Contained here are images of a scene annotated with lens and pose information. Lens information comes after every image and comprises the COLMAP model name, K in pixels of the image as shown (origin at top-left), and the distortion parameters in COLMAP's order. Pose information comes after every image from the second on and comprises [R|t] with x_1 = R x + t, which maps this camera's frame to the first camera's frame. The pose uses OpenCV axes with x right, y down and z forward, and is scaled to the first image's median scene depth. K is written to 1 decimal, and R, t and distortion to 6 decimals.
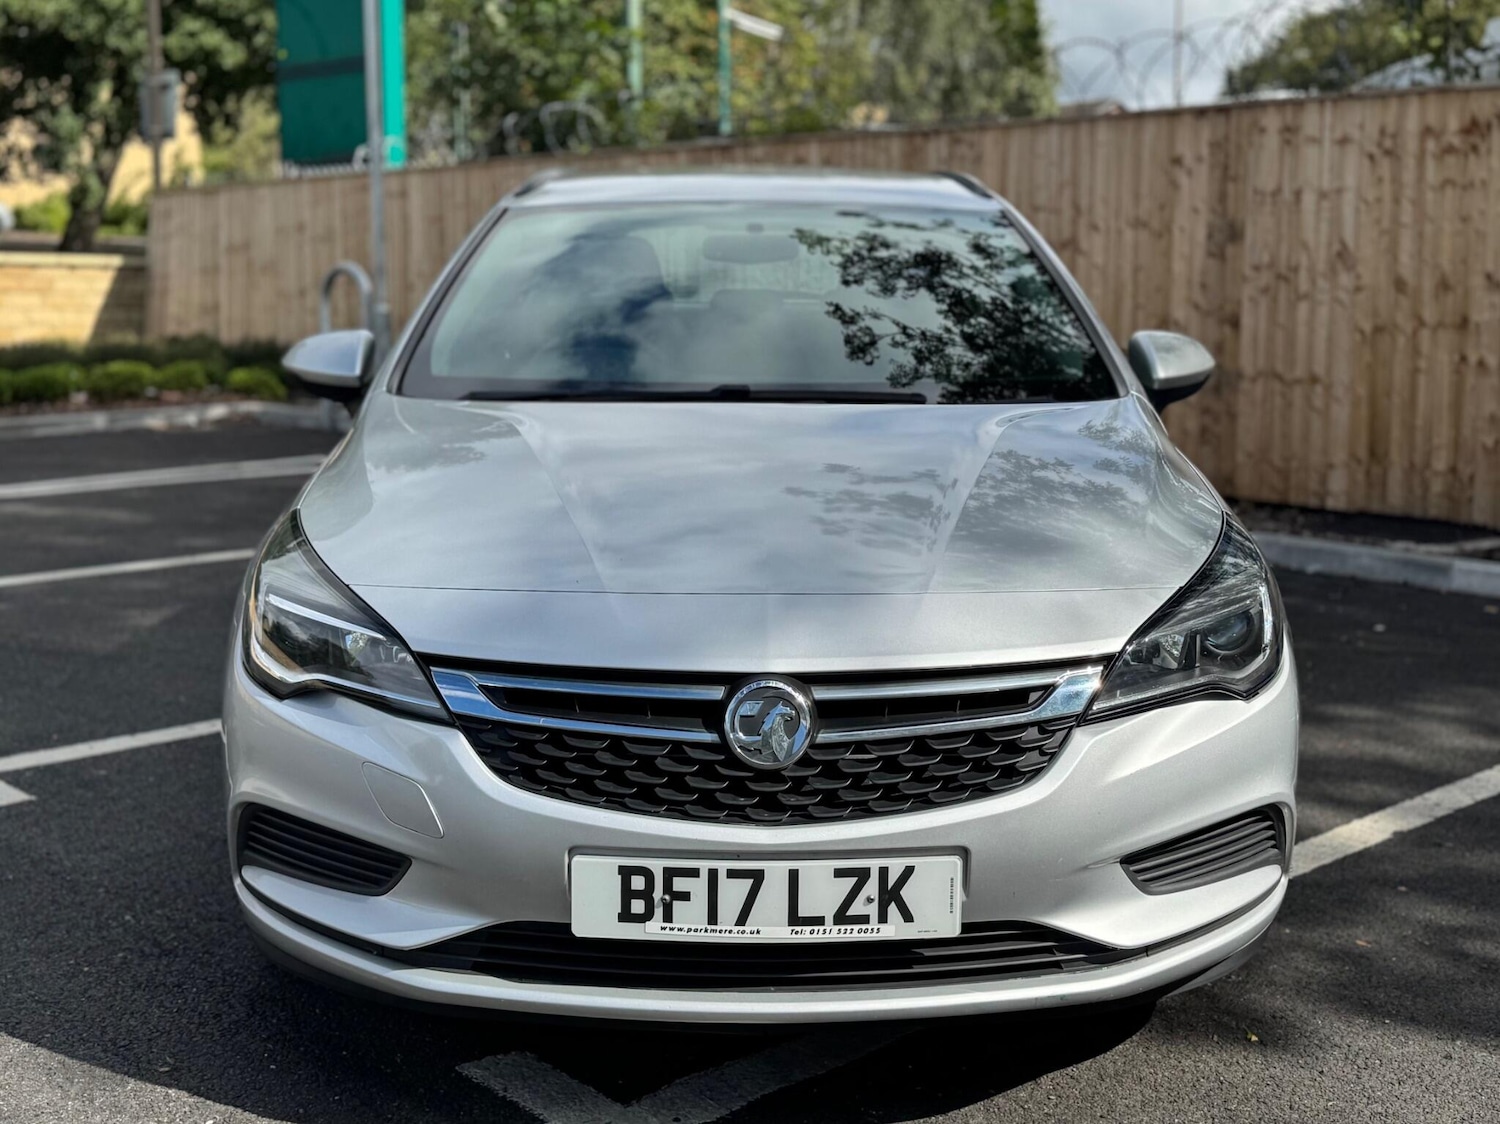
lens RADIAL K [[1913.2, 0, 790.7], [0, 1913.2, 451.8], [0, 0, 1]] dist [0.087906, 0.000000]
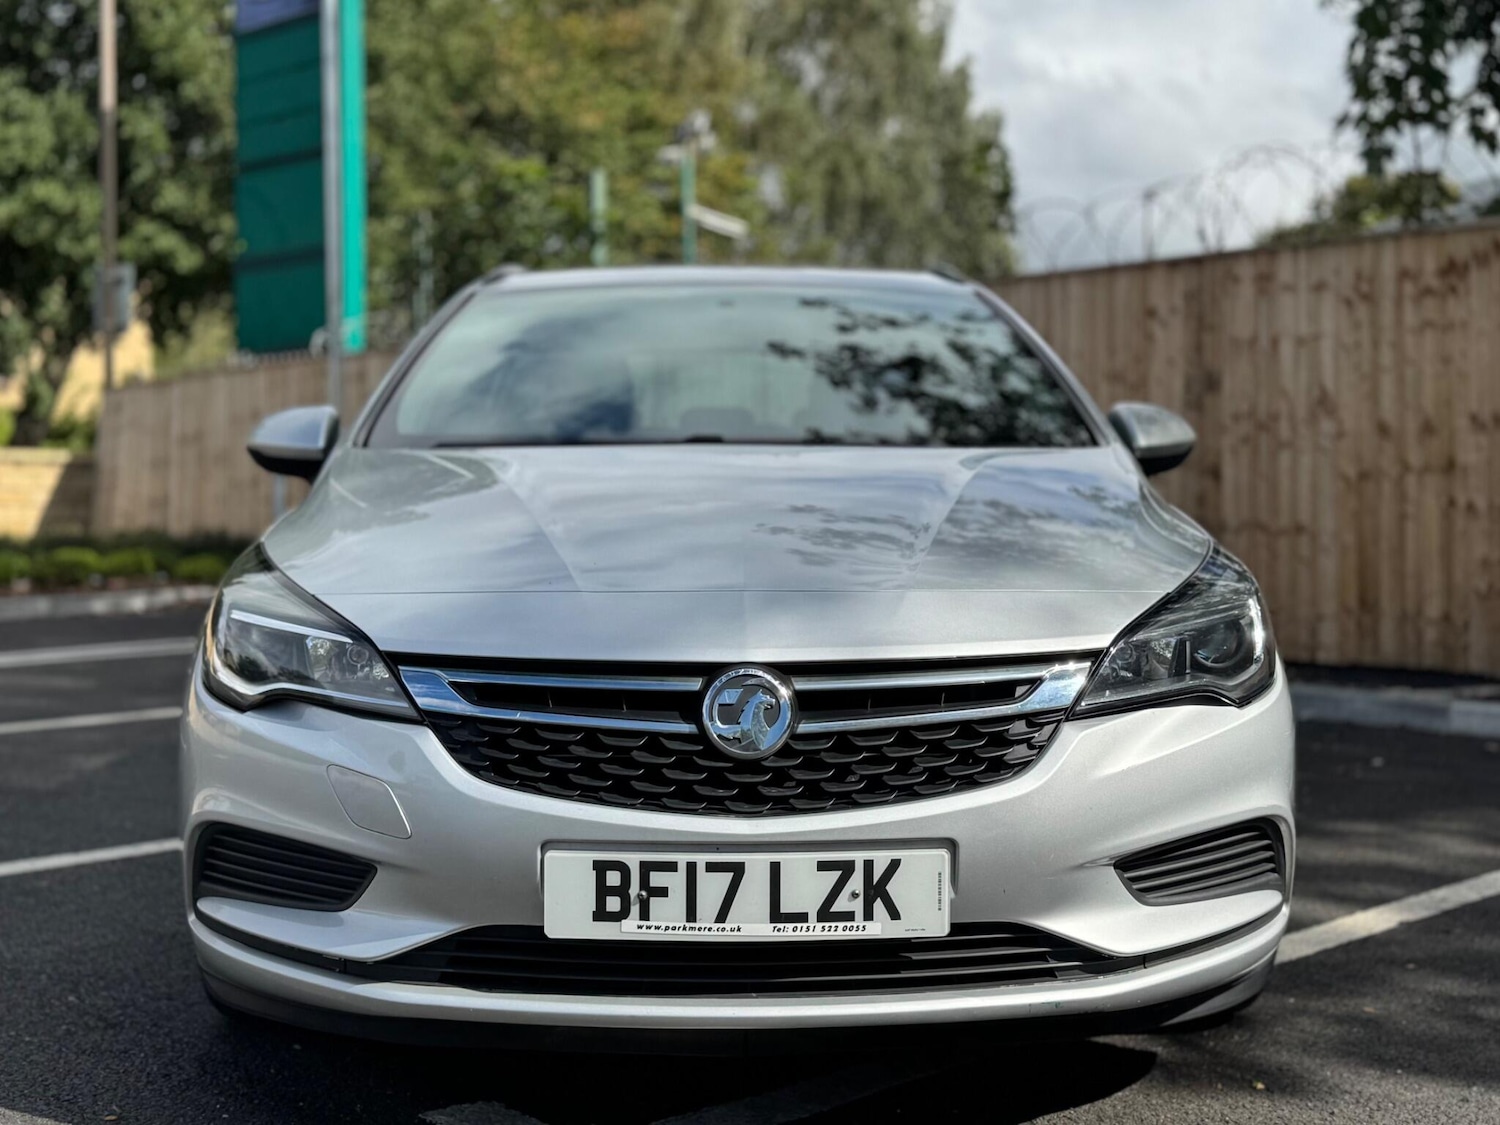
lens RADIAL K [[1982.4, 0, 771.7], [0, 1982.4, 474.5], [0, 0, 1]] dist [0.094737, 0.000000]
pose [[0.999936, -0.008805, 0.007150, -0.004762], [0.009495, 0.994643, -0.102934, 0.107572], [-0.006205, 0.102995, 0.994662, -0.010153]]
